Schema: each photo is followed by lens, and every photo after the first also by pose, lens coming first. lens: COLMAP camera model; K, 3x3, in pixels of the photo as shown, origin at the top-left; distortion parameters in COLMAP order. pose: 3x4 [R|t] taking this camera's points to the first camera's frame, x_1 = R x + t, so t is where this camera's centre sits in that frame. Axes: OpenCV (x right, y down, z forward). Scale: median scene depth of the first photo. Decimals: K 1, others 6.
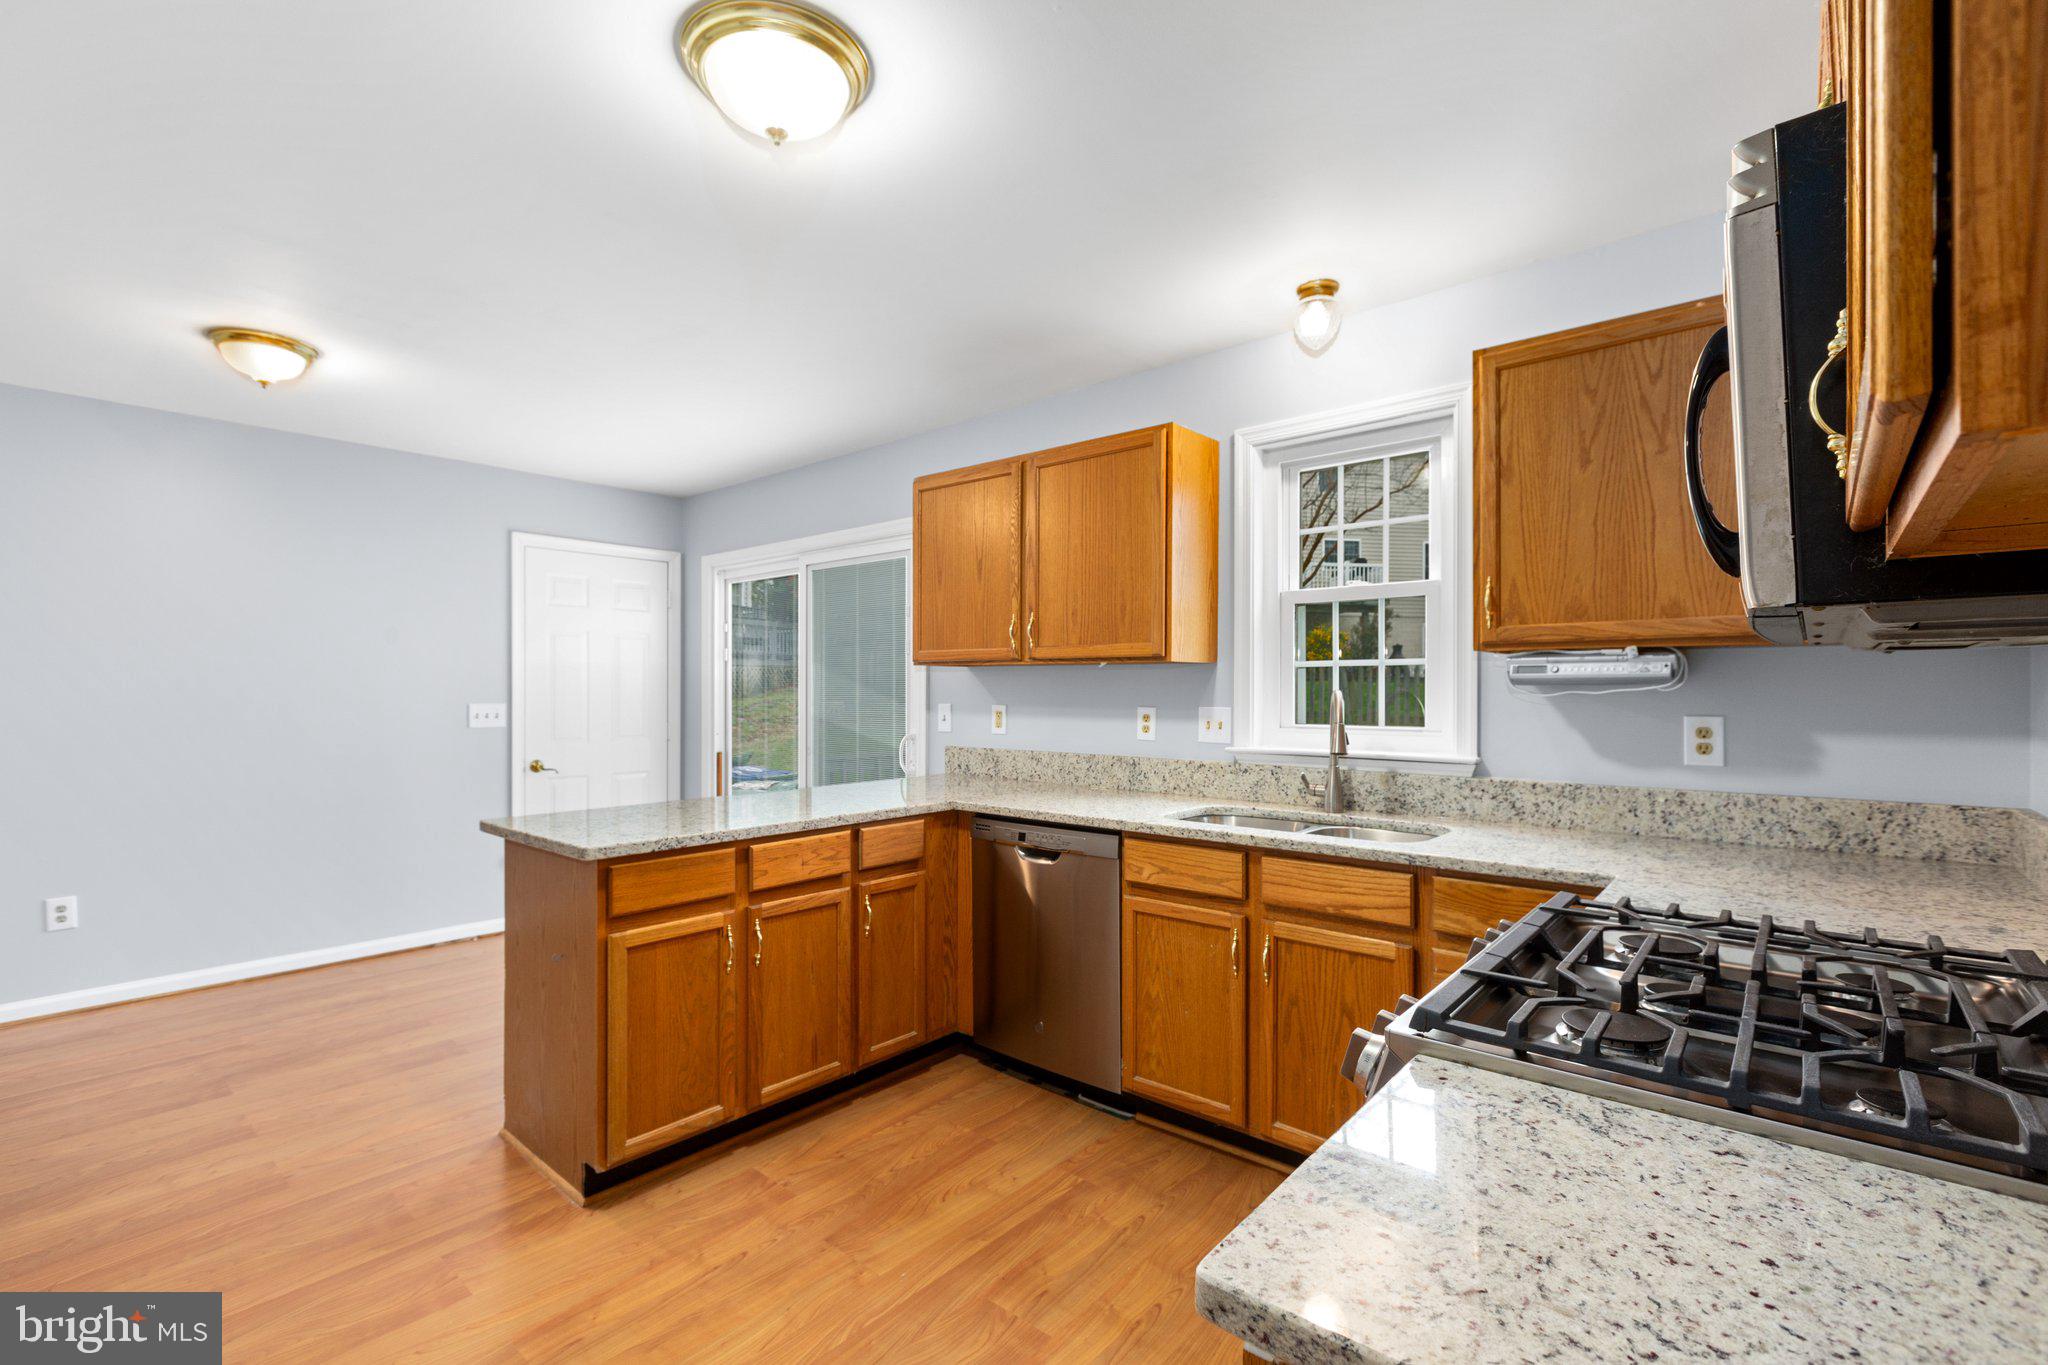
lens RADIAL K [[911.1, 0, 1028.6], [0, 911.1, 685.5], [0, 0, 1]] dist [-0.002206, -0.000649]
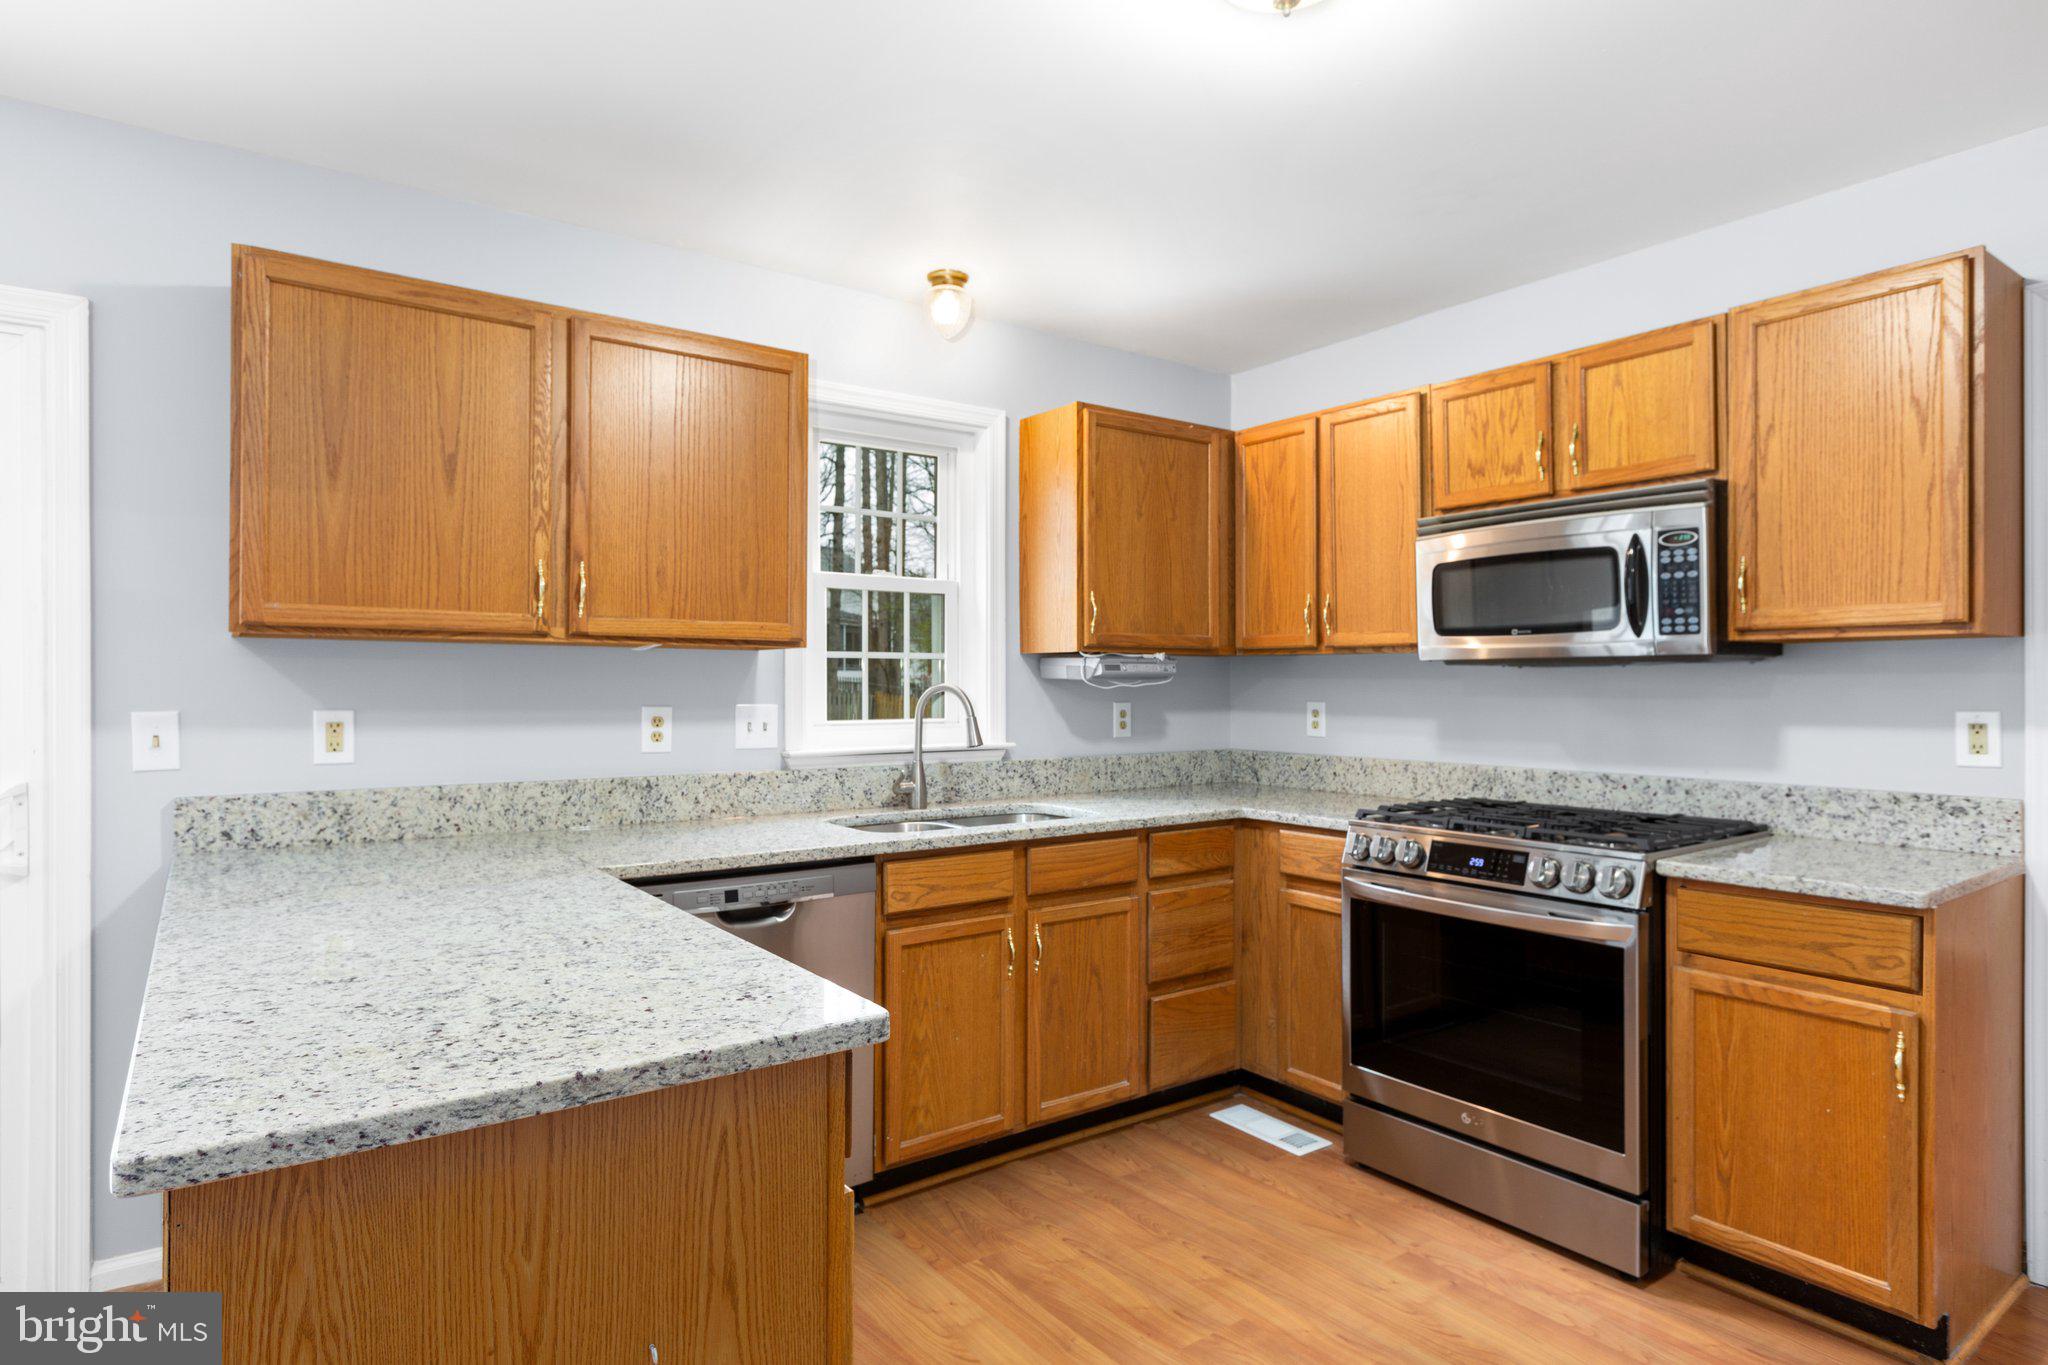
lens RADIAL K [[1111.0, 0, 1018.6], [0, 1111.0, 679.9], [0, 0, 1]] dist [-0.003302, 0.000443]
pose [[0.233173, 0.004120, 0.972426, -0.763212], [-0.005528, 0.999980, -0.002912, 0.003864], [-0.972419, -0.004696, 0.233192, 0.587654]]
